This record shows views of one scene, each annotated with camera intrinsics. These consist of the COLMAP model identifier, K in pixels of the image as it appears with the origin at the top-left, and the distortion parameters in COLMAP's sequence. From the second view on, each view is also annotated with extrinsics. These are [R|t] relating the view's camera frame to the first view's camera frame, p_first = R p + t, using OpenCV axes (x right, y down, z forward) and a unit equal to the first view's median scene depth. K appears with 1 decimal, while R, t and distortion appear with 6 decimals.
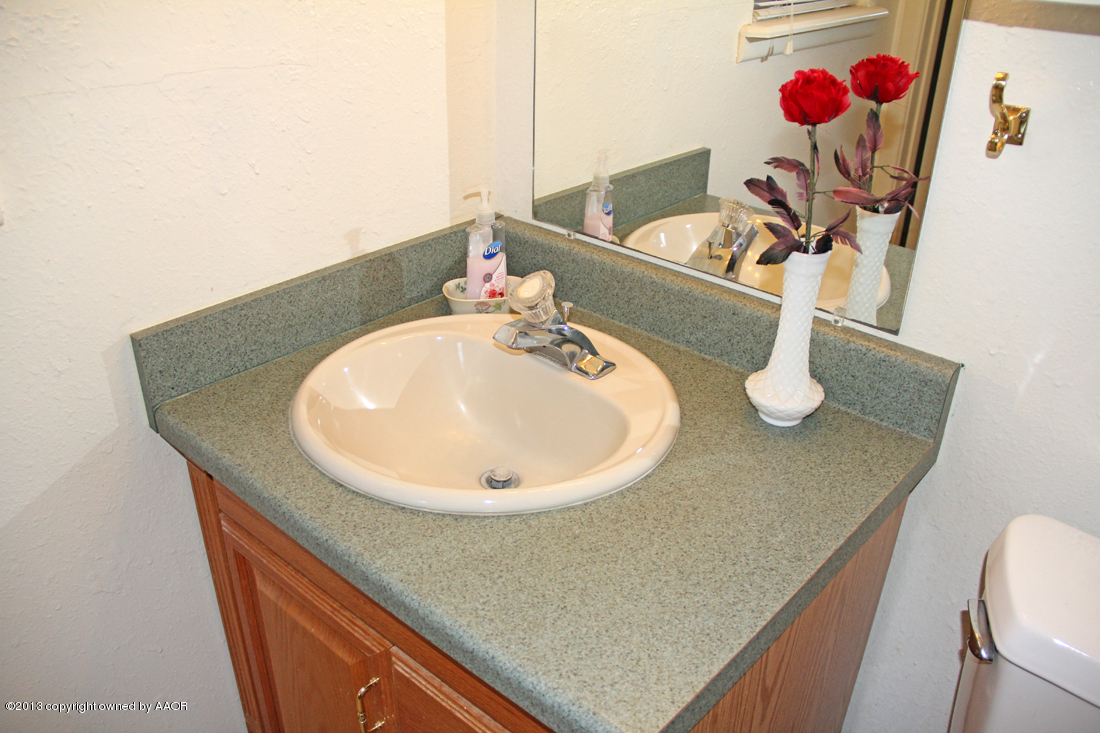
lens RADIAL K [[913.2, 0, 550.0], [0, 913.2, 366.5], [0, 0, 1]] dist [-0.142804, 0.125676]
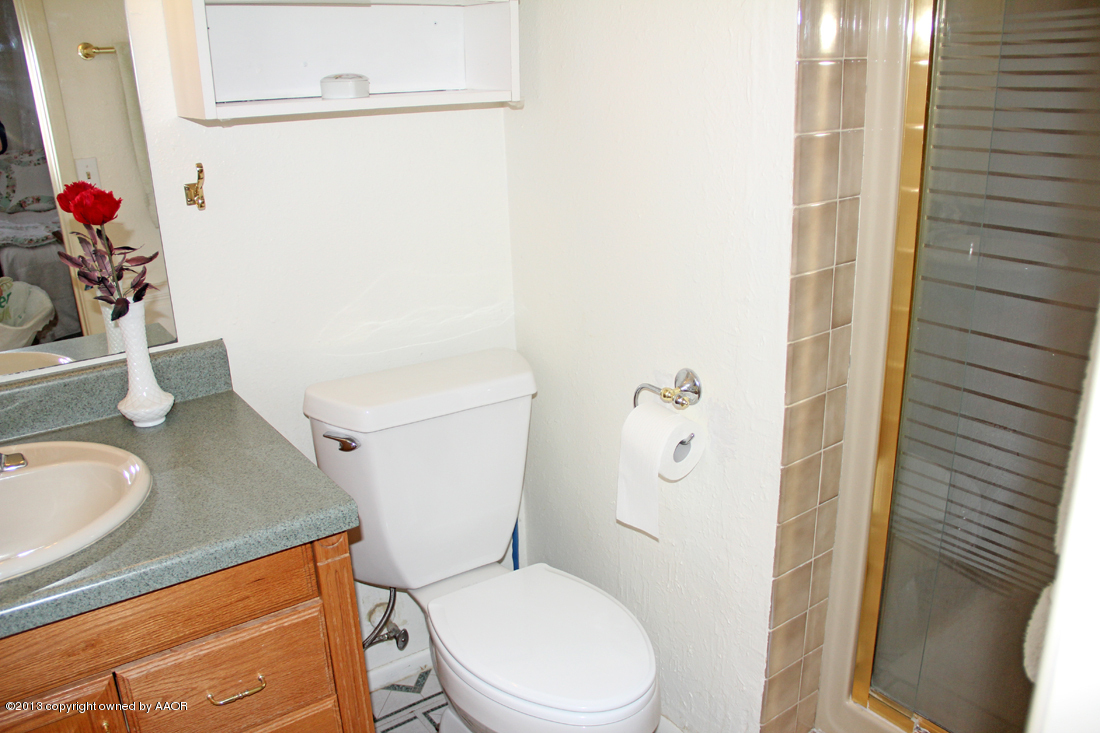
lens RADIAL K [[913.2, 0, 550.0], [0, 913.2, 366.5], [0, 0, 1]] dist [-0.142804, 0.125676]
pose [[0.218359, -0.330781, 0.918098, -0.921217], [0.495319, 0.848173, 0.187782, 0.030048], [-0.840820, 0.413747, 0.349048, -0.068042]]
